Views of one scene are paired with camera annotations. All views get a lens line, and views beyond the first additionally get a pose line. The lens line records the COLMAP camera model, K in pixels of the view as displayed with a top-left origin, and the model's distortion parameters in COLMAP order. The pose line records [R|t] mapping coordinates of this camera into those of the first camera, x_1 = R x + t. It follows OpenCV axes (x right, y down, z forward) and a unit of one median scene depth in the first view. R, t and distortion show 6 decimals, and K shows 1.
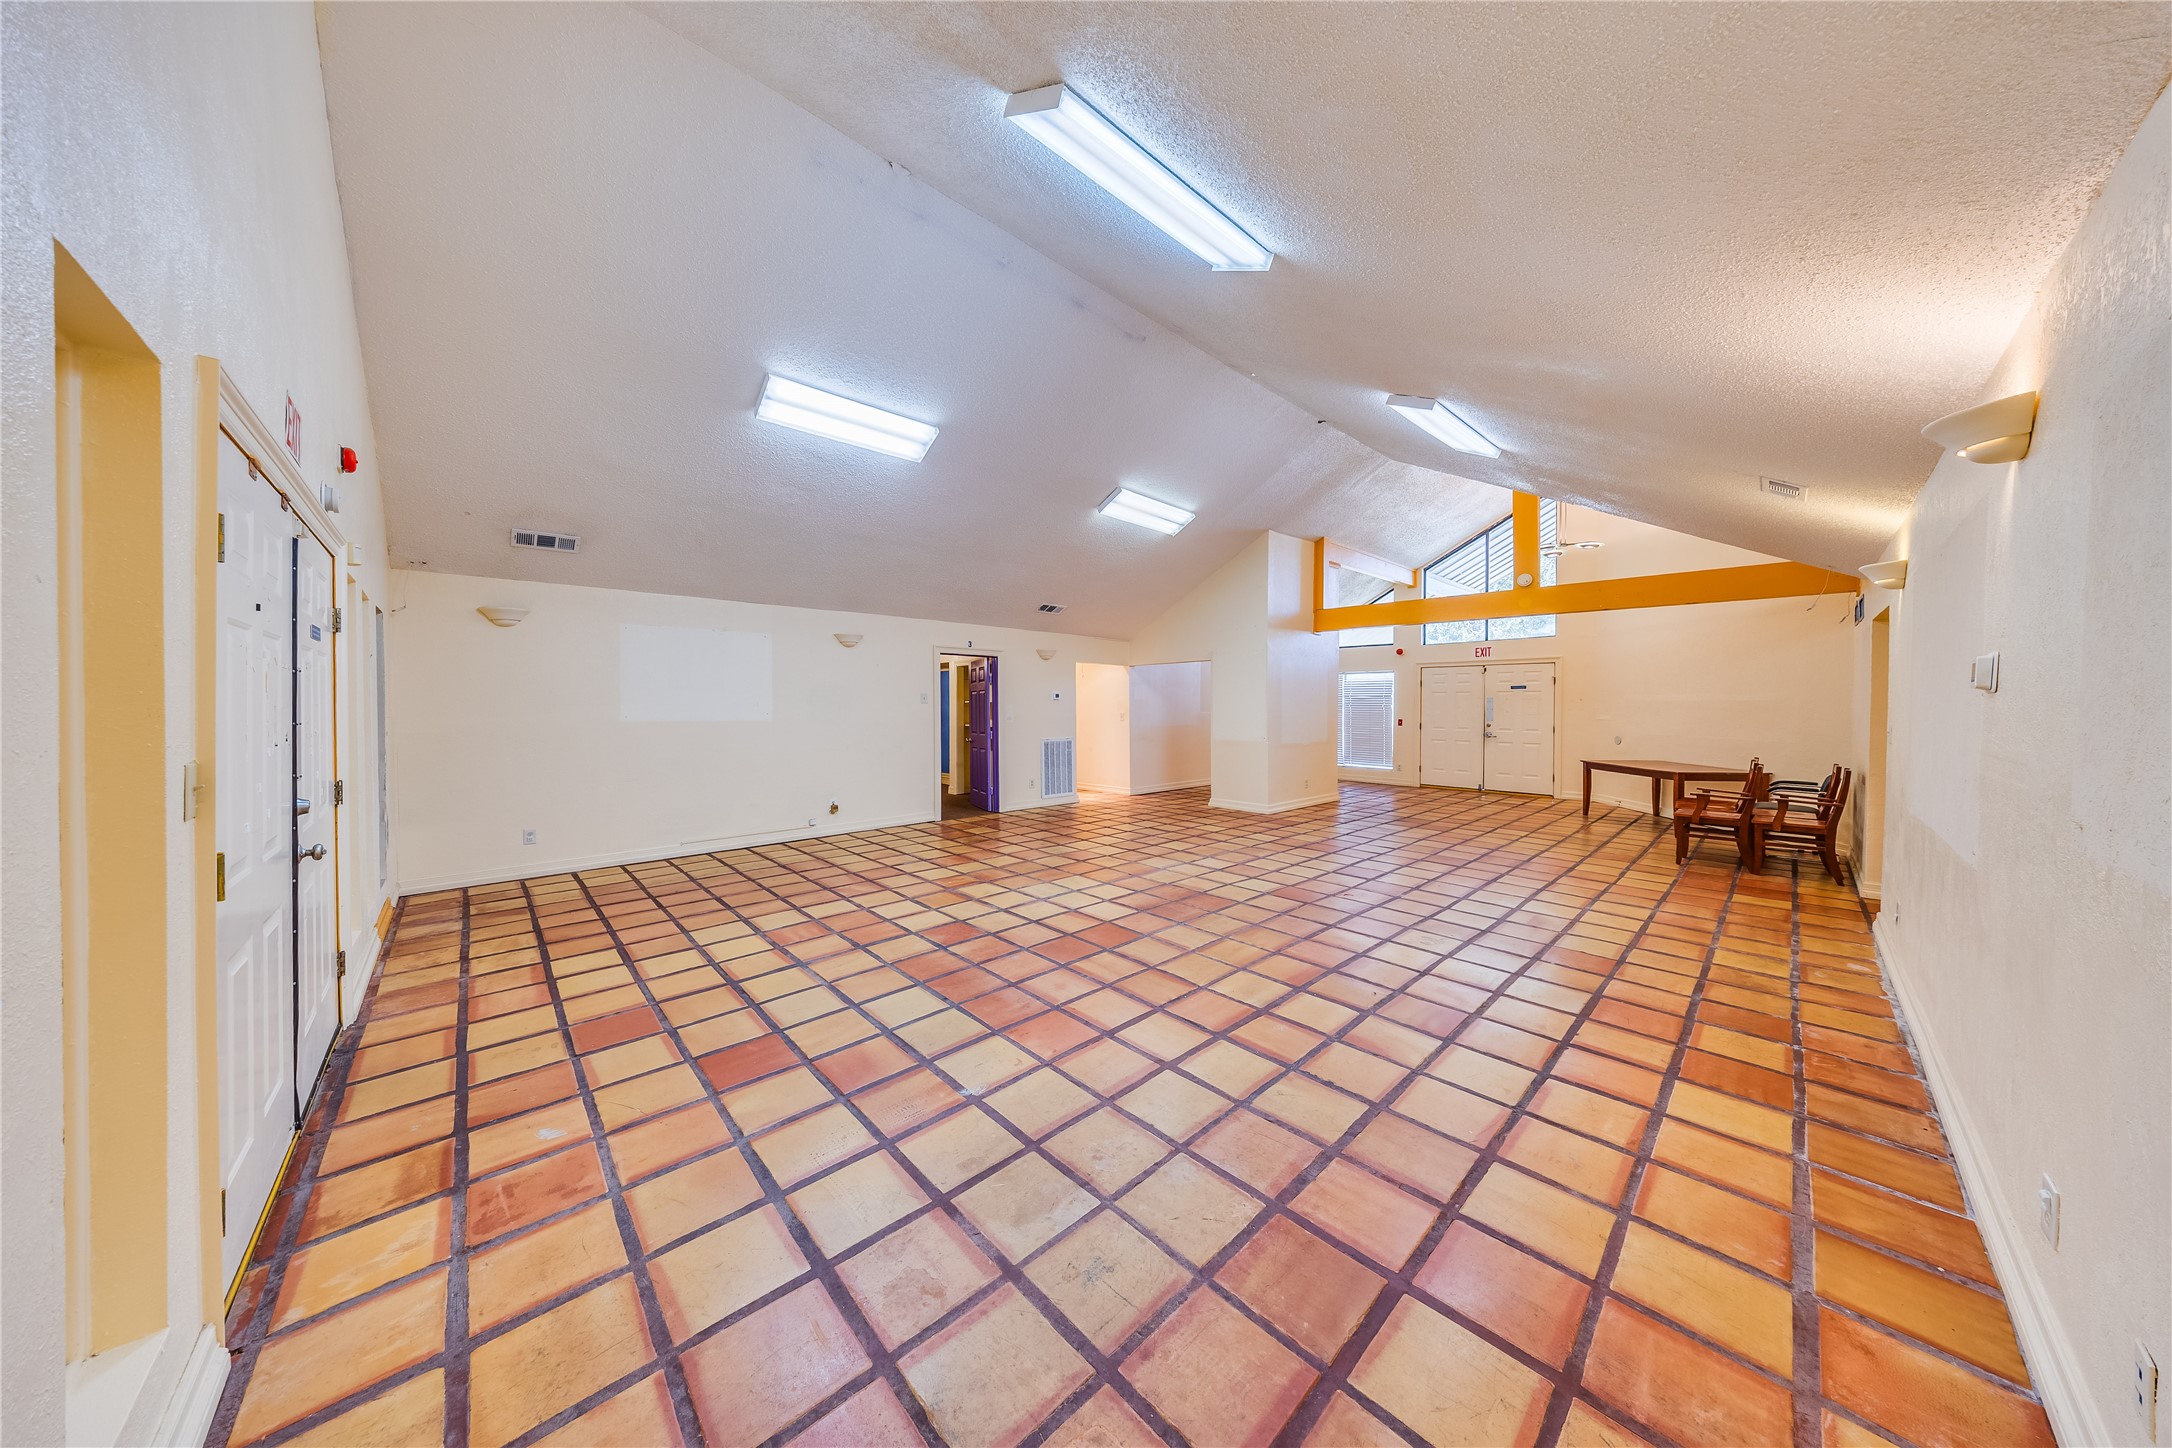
lens RADIAL K [[638.2, 0, 1083.6], [0, 638.2, 710.0], [0, 0, 1]] dist [0.000659, 0.000110]
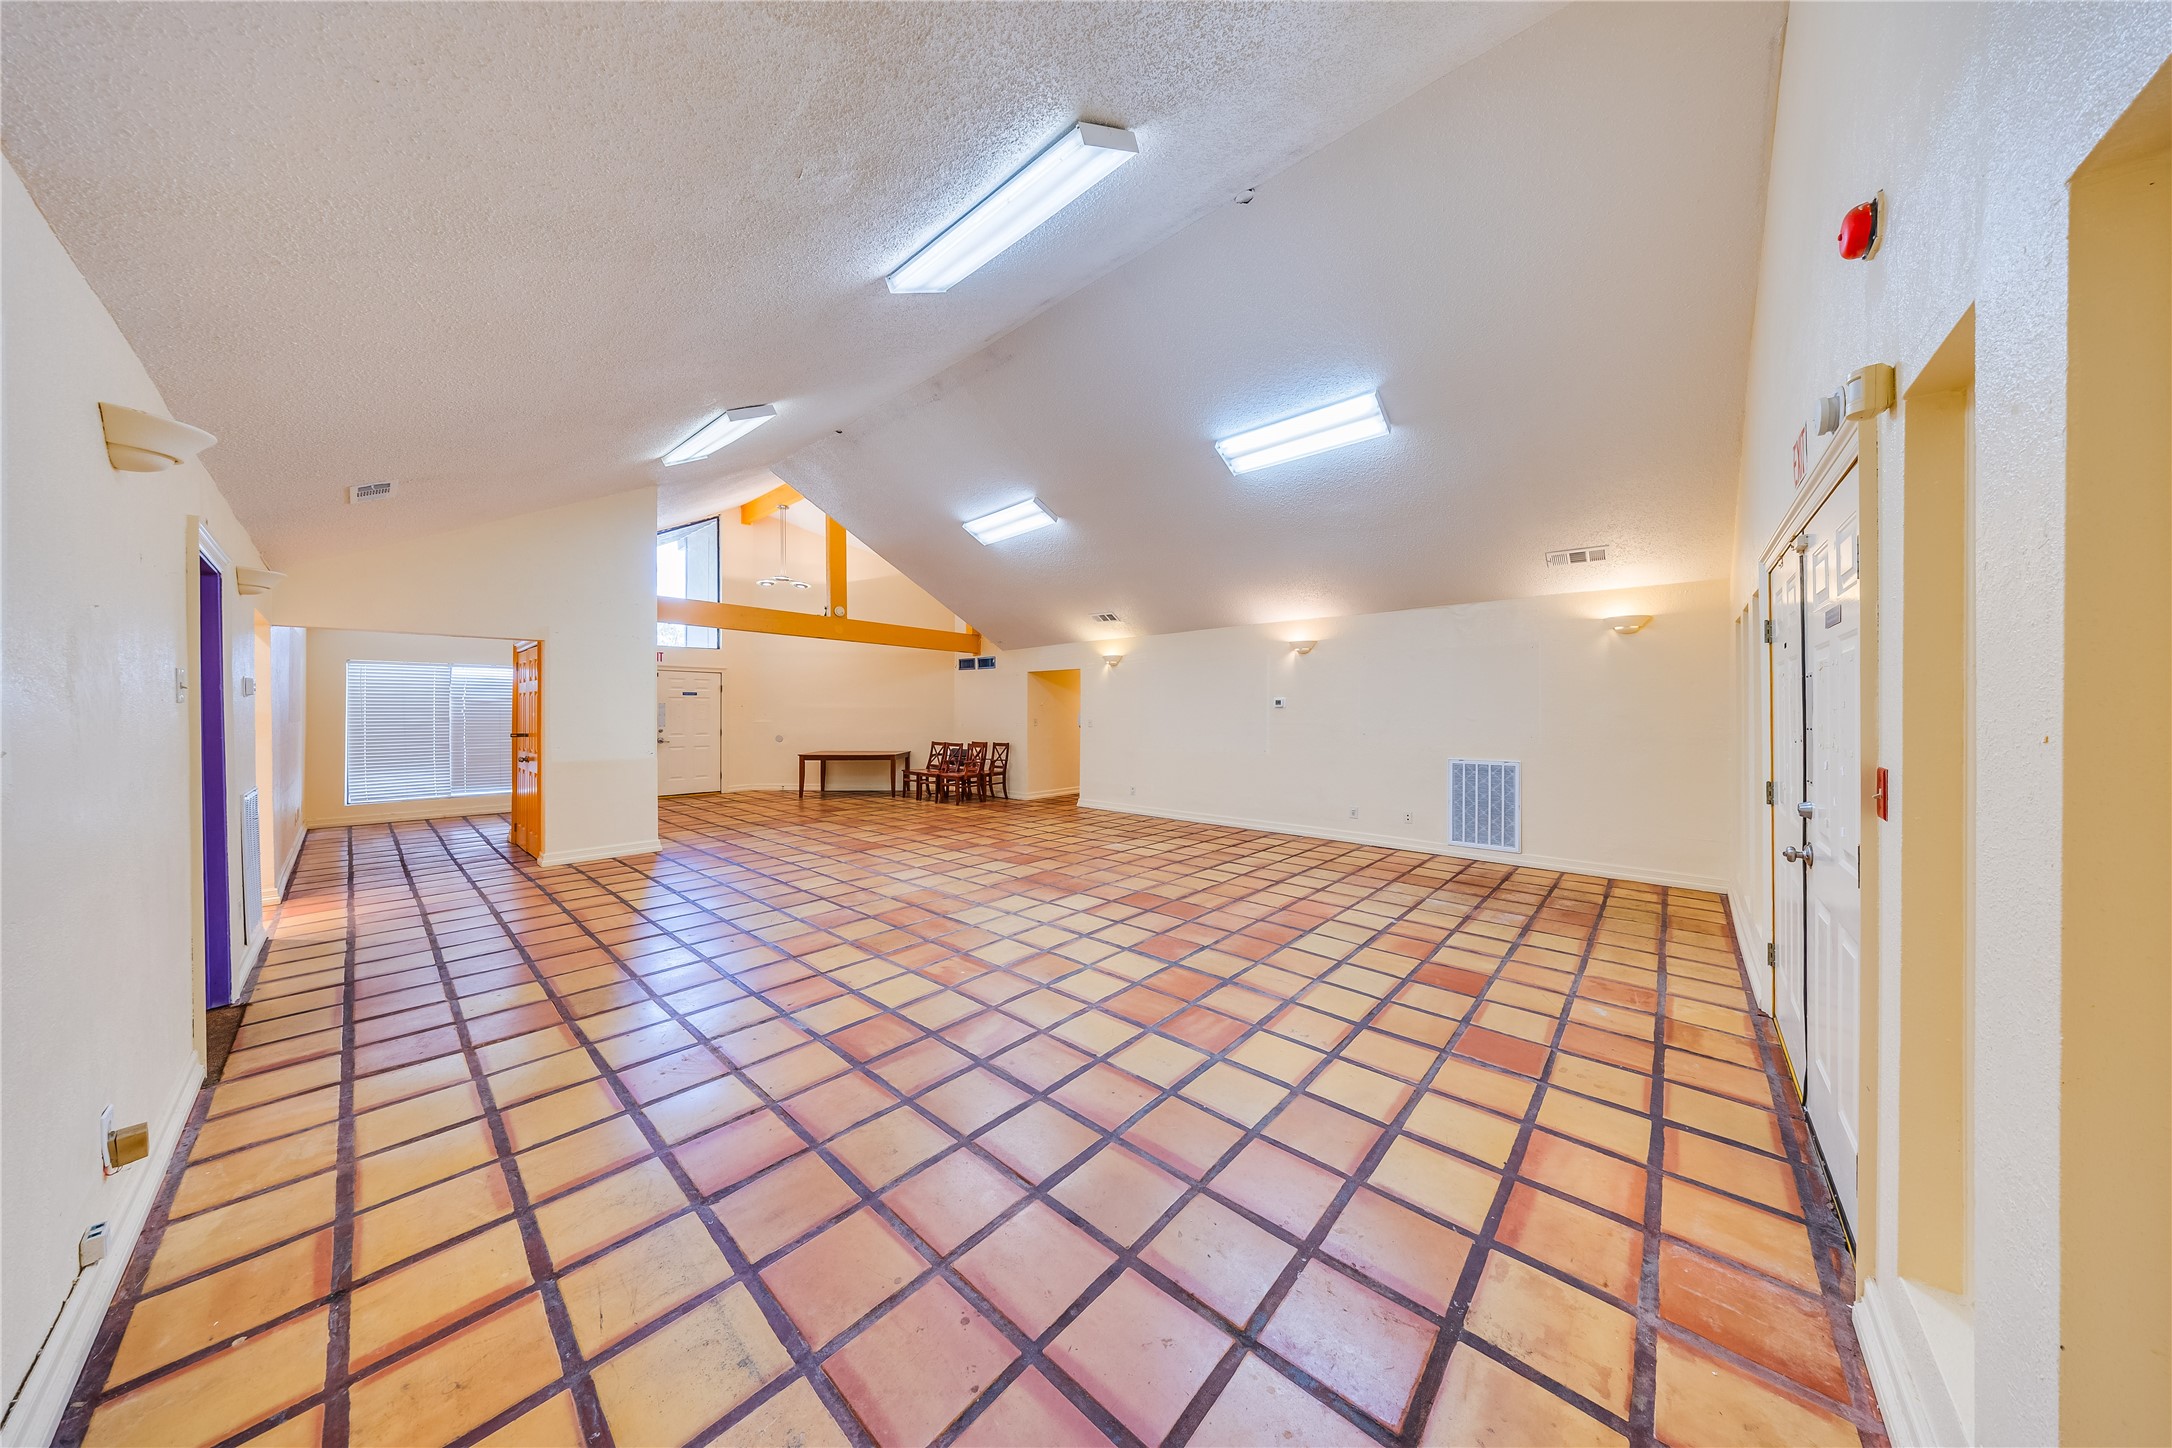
lens RADIAL K [[638.2, 0, 1083.6], [0, 638.2, 710.0], [0, 0, 1]] dist [0.000659, 0.000110]
pose [[-0.057524, -0.001081, 0.998344, -1.409393], [0.010213, 0.999946, 0.001671, -0.013161], [-0.998292, 0.010292, -0.057510, 1.431288]]
